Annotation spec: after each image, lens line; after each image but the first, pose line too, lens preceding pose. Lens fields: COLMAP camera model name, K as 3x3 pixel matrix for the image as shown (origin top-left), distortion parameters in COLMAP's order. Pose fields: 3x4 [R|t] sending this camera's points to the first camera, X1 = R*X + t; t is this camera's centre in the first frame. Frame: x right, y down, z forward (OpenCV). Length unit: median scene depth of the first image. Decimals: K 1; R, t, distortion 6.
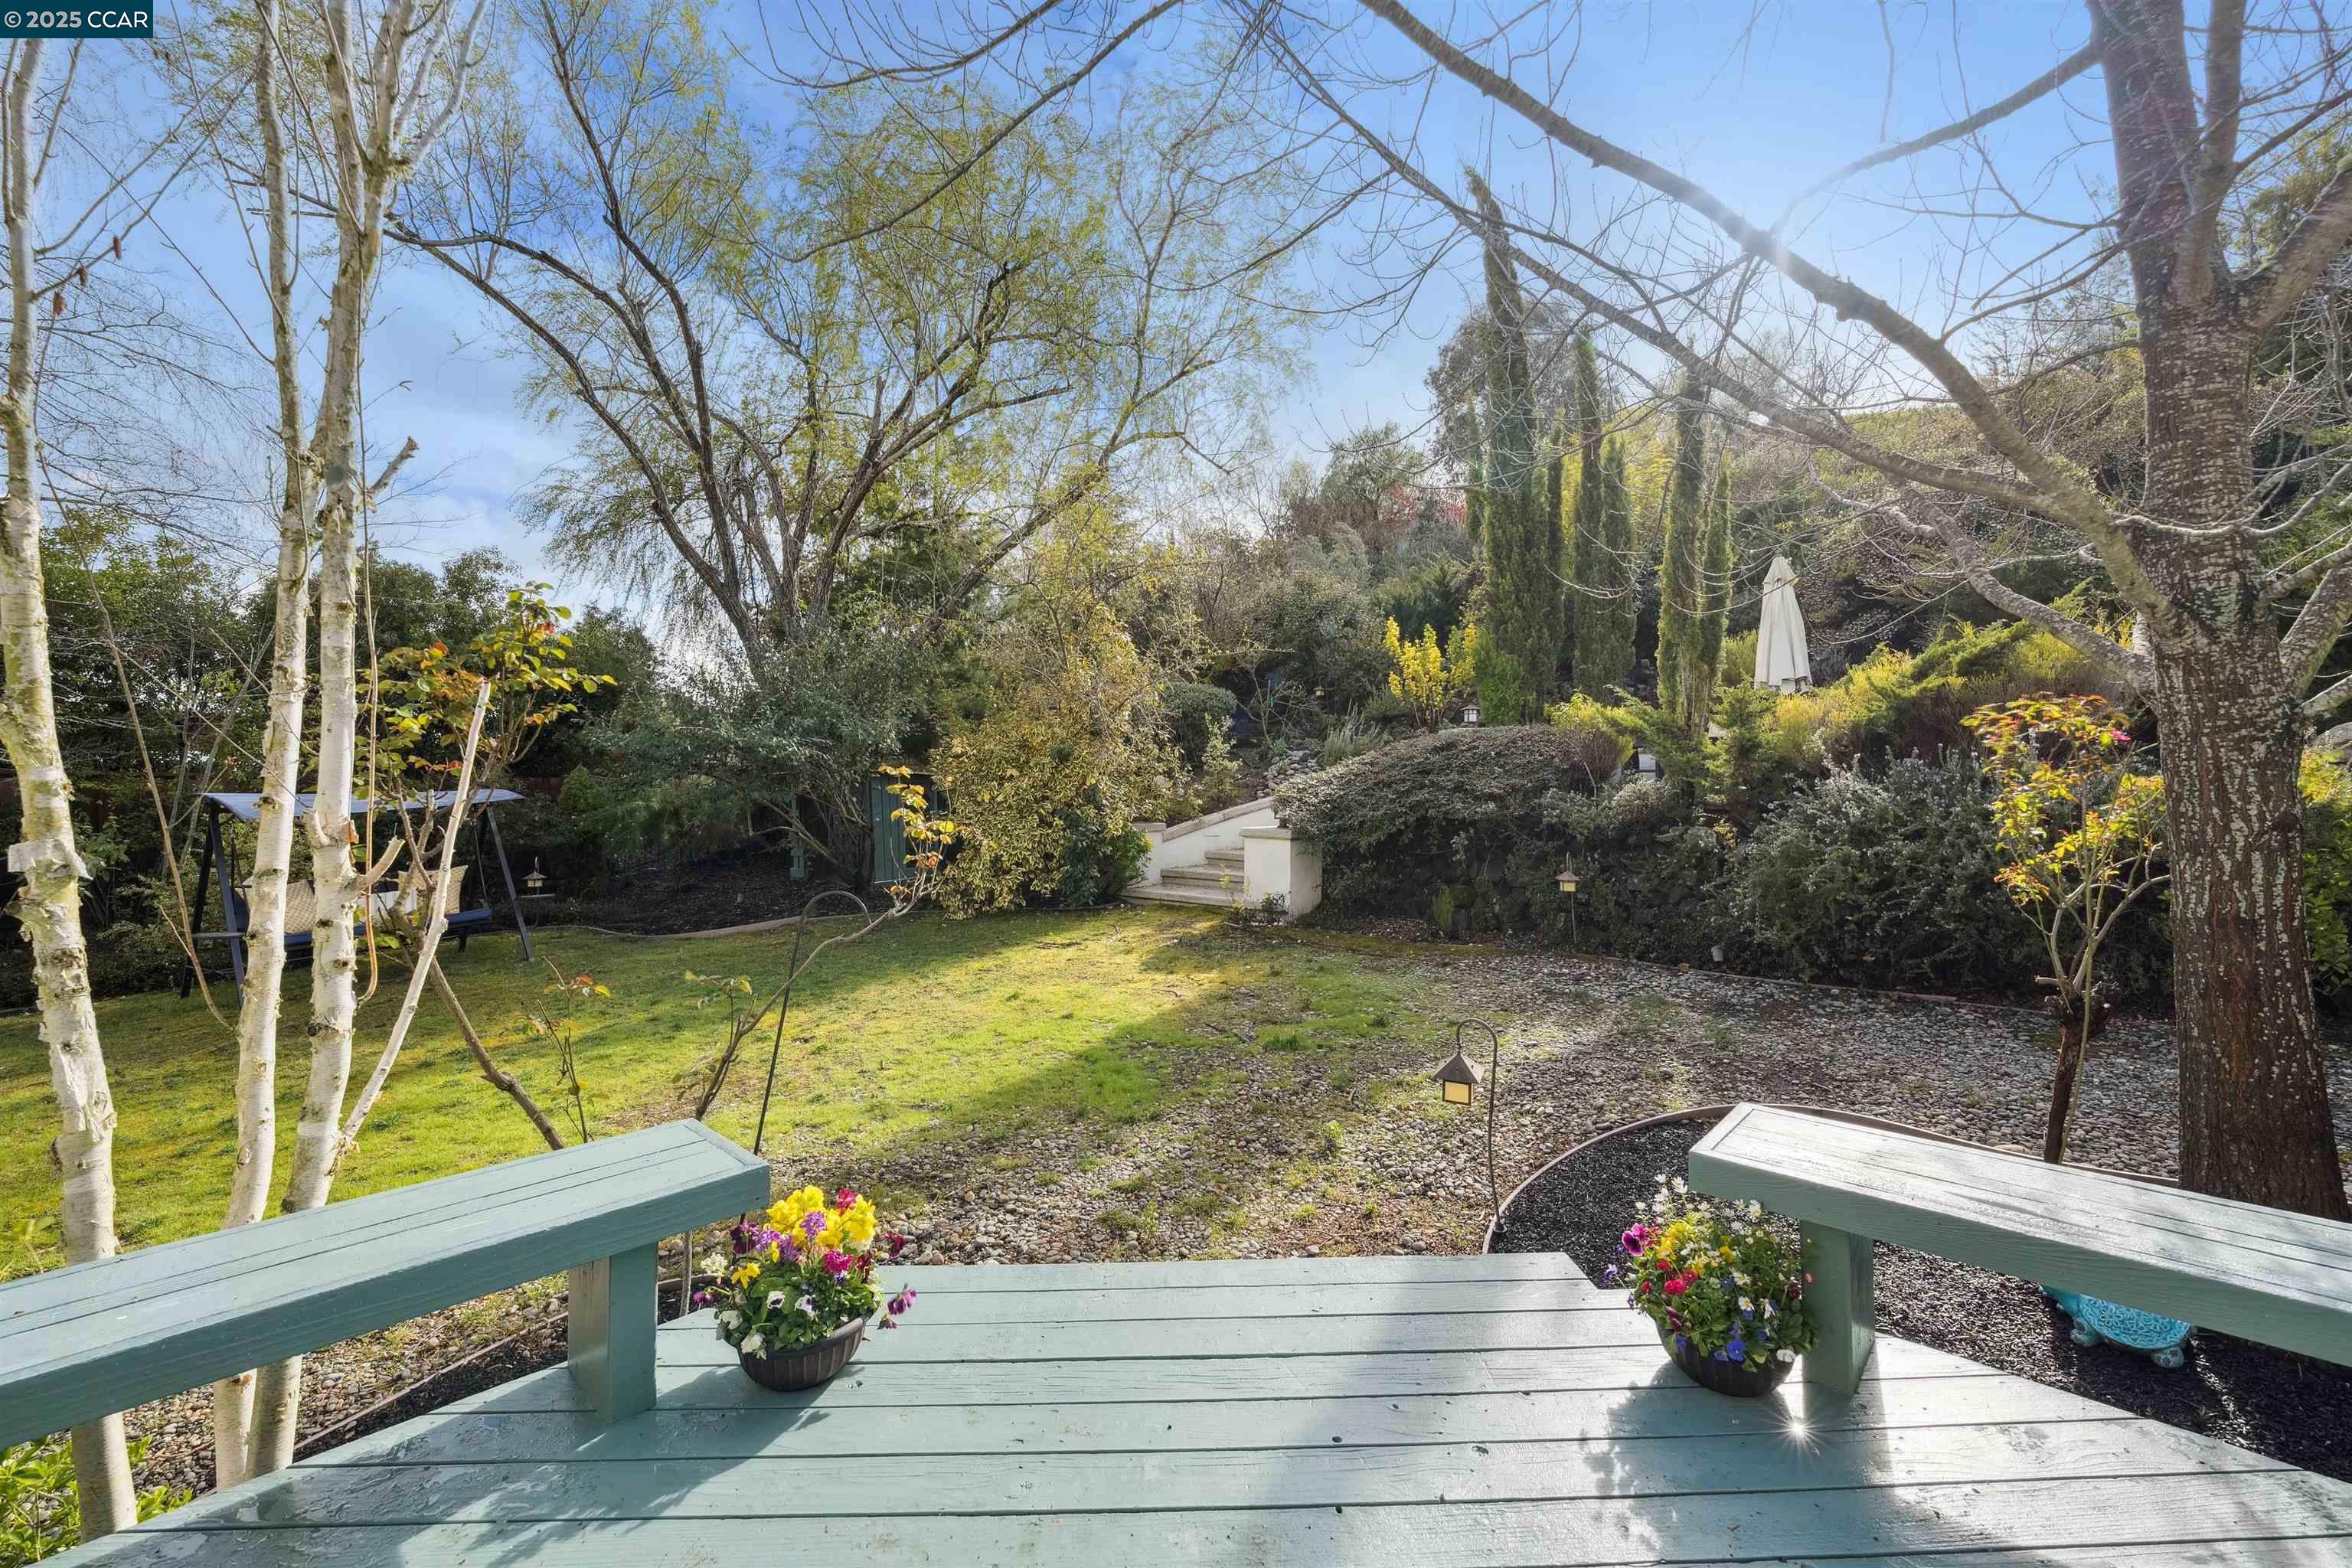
lens RADIAL K [[966.3, 0, 1176.0], [0, 966.3, 784.0], [0, 0, 1]] dist [-0.000433, -0.000100]
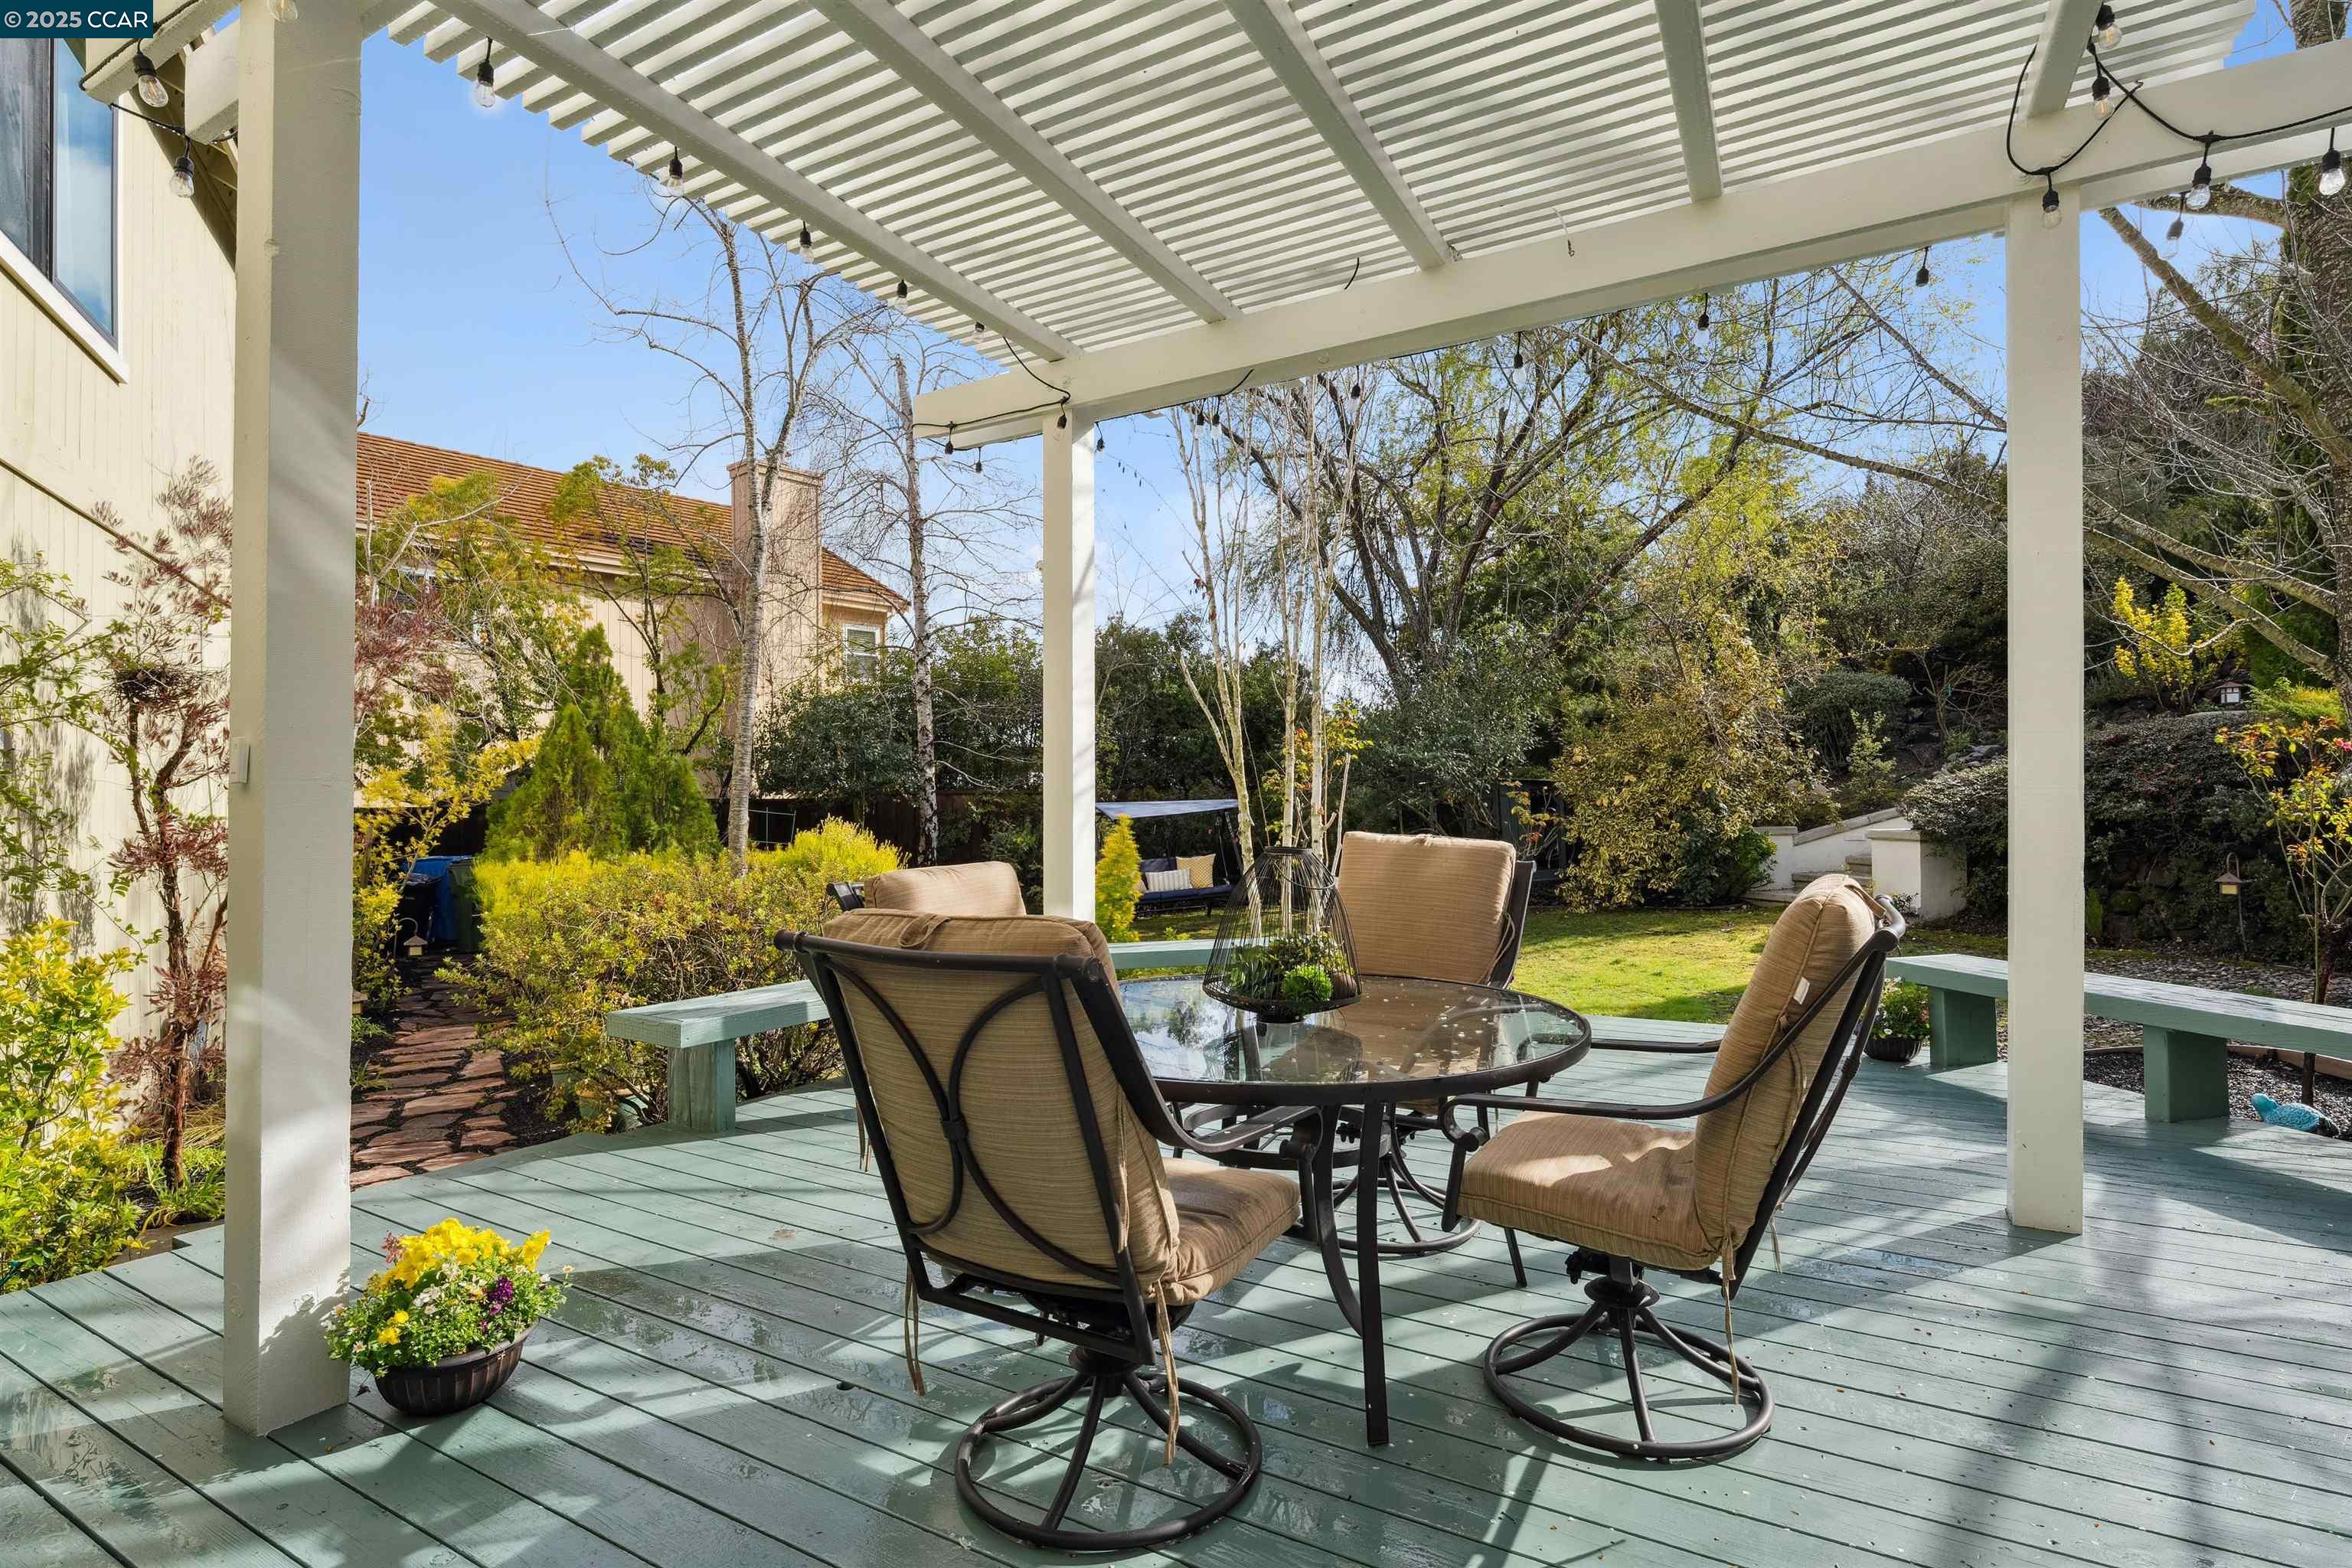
lens RADIAL K [[1181.5, 0, 1176.0], [0, 1181.5, 784.0], [0, 0, 1]] dist [-0.023195, 0.000289]
pose [[0.838507, -0.018109, -0.544589, 0.113638], [0.015019, 0.999836, -0.010121, -0.000195], [0.544683, 0.000307, 0.838642, -0.350305]]
